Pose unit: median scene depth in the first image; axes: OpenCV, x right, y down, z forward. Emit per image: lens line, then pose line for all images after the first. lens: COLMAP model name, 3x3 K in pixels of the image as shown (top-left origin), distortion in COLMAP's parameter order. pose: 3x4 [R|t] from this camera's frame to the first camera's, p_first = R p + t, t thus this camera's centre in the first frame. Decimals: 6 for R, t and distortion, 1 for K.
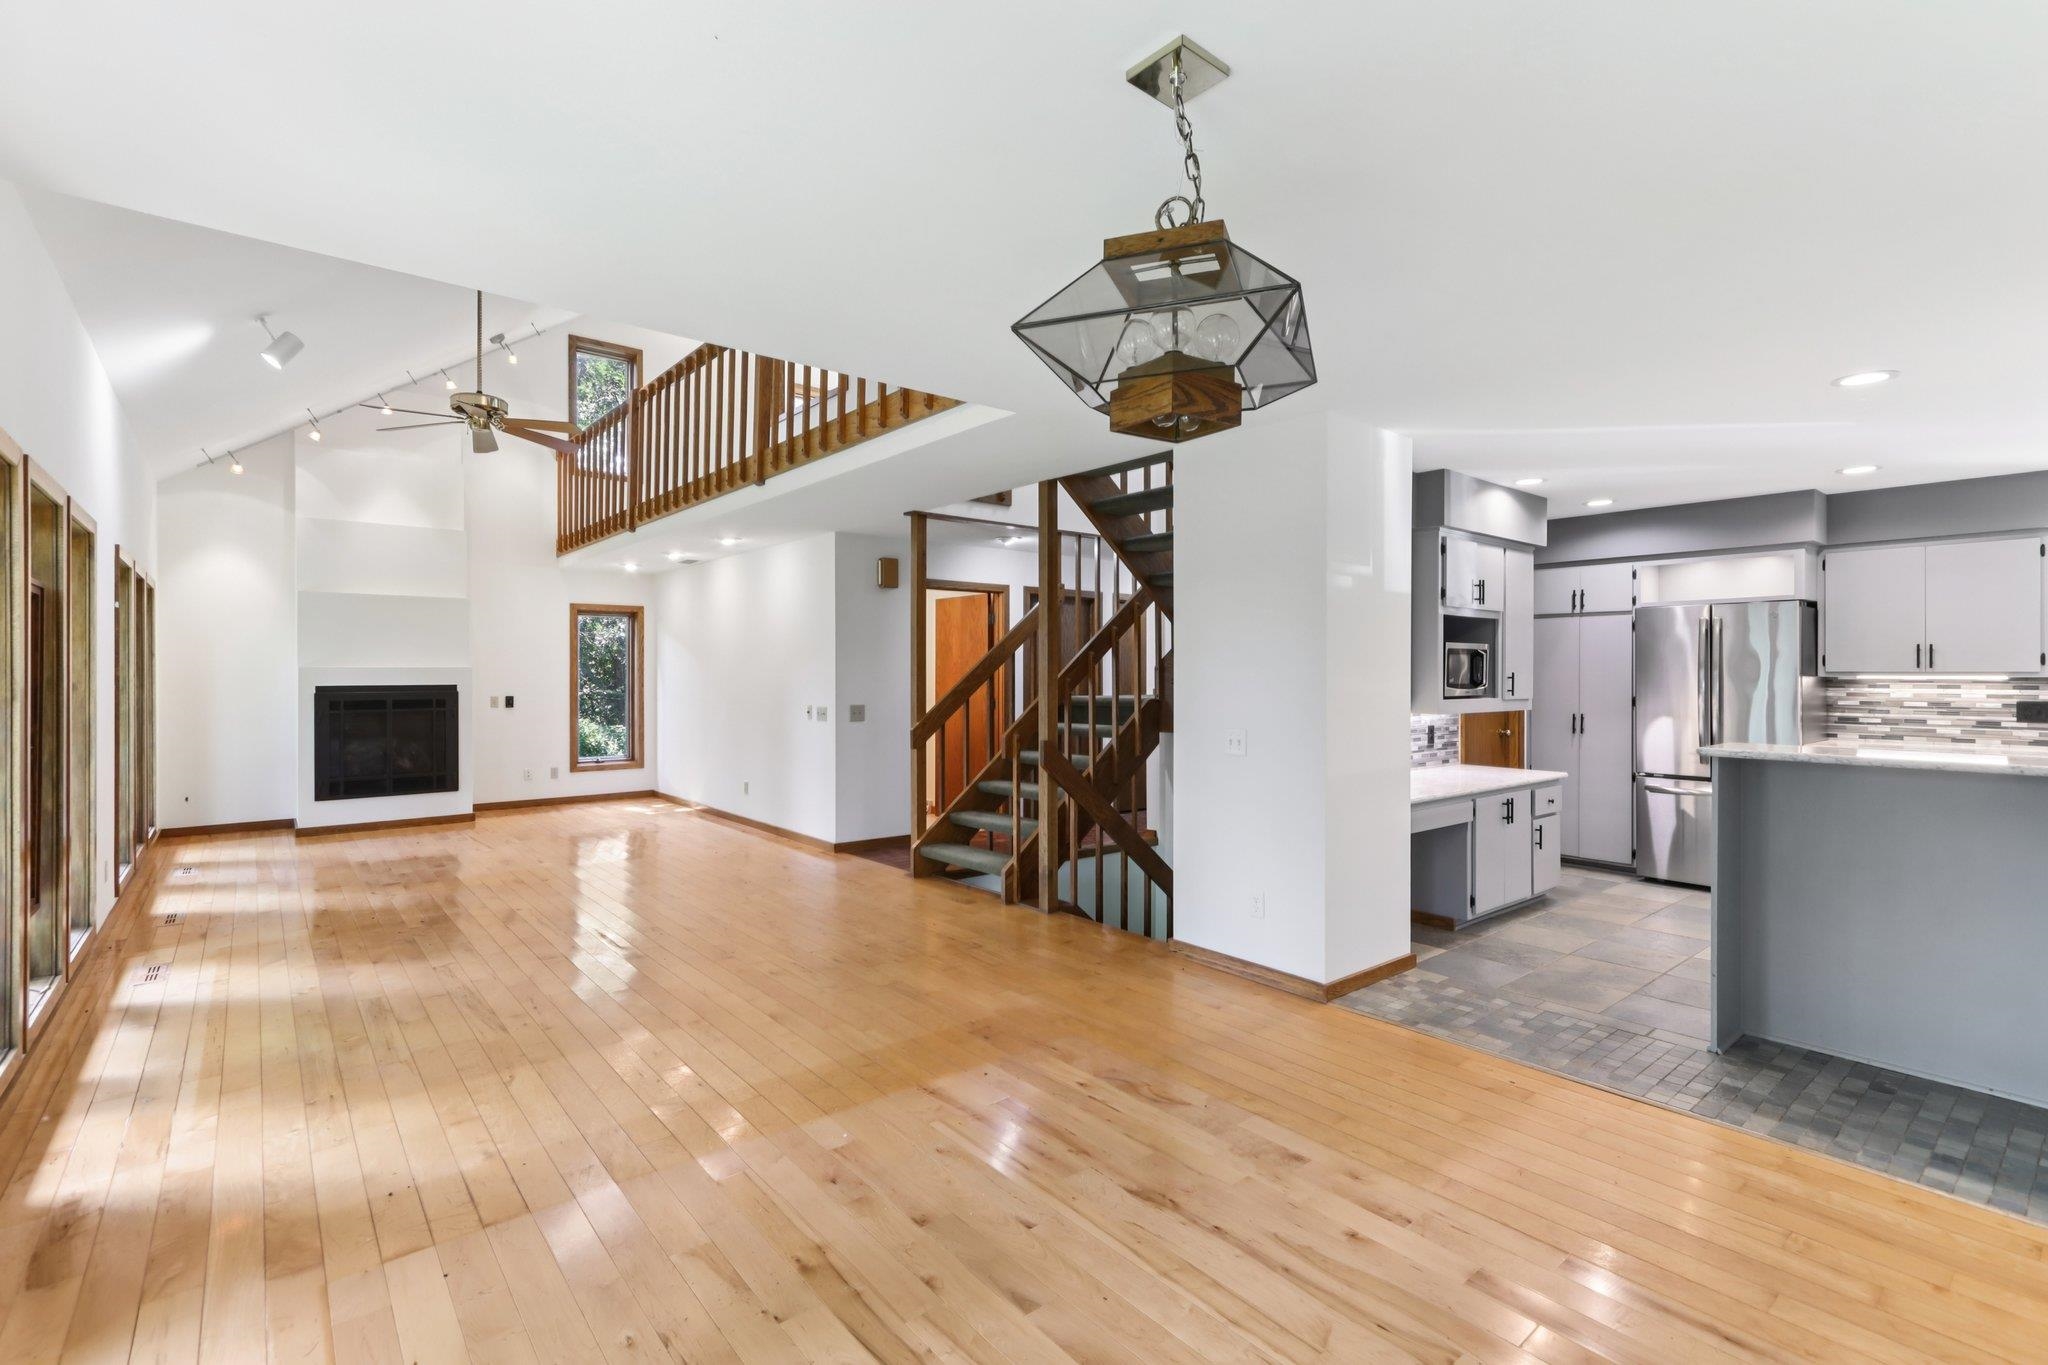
lens RADIAL K [[942.0, 0, 1024.3], [0, 942.0, 681.2], [0, 0, 1]] dist [0.004065, 0.001546]
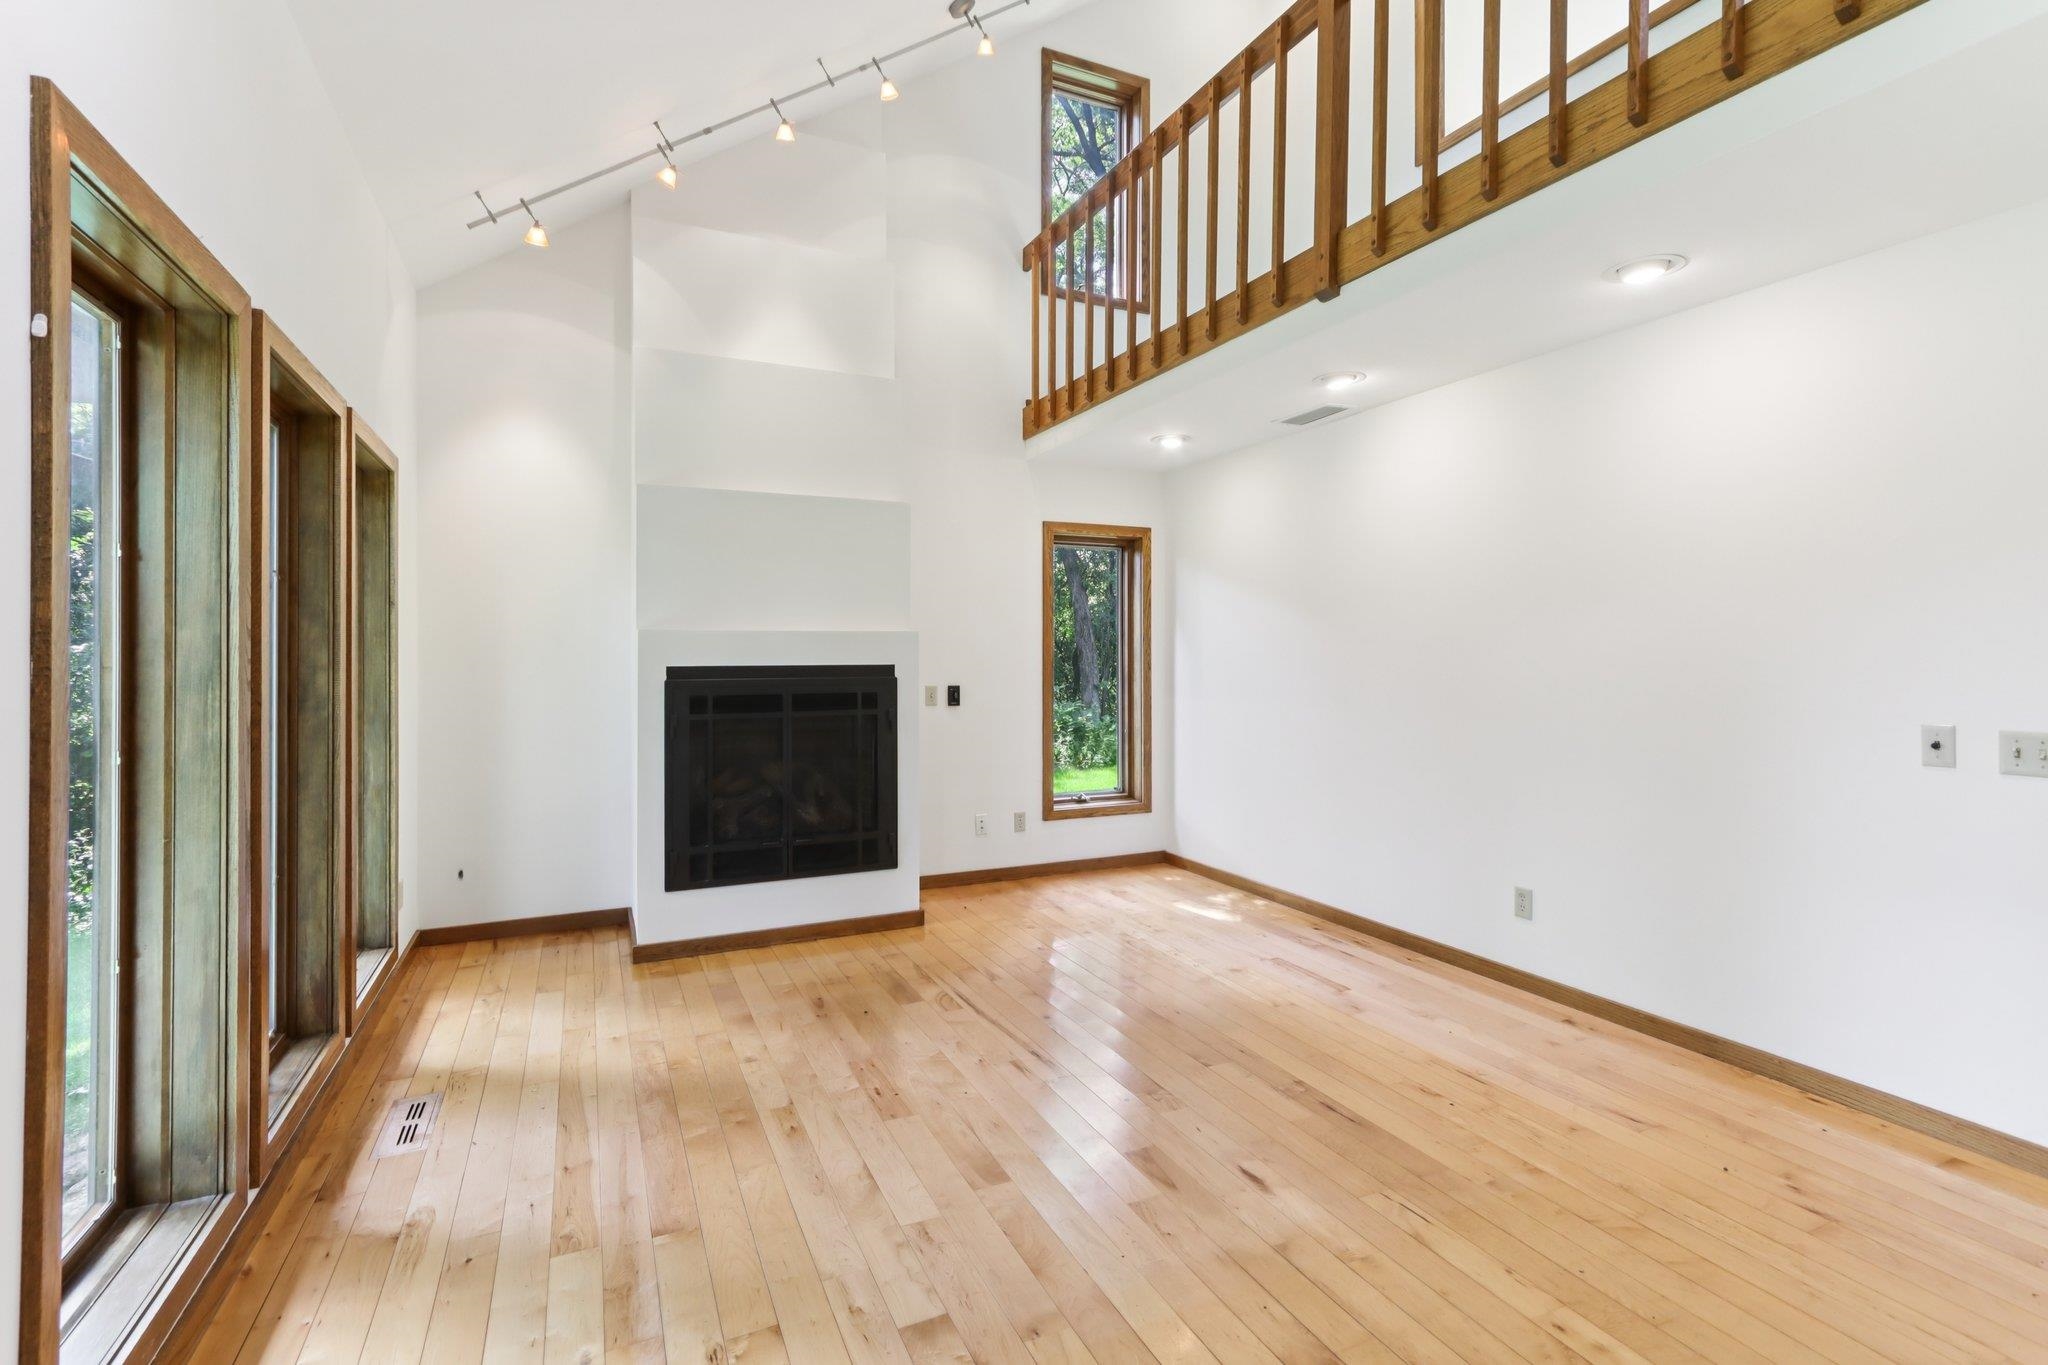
lens RADIAL K [[942.0, 0, 1010.1], [0, 942.0, 653.0], [0, 0, 1]] dist [0.004065, 0.001546]
pose [[0.967778, -0.000916, -0.251804, -0.537445], [-0.000666, 0.999981, -0.006198, 0.000591], [0.251805, 0.006166, 0.967758, 0.672280]]
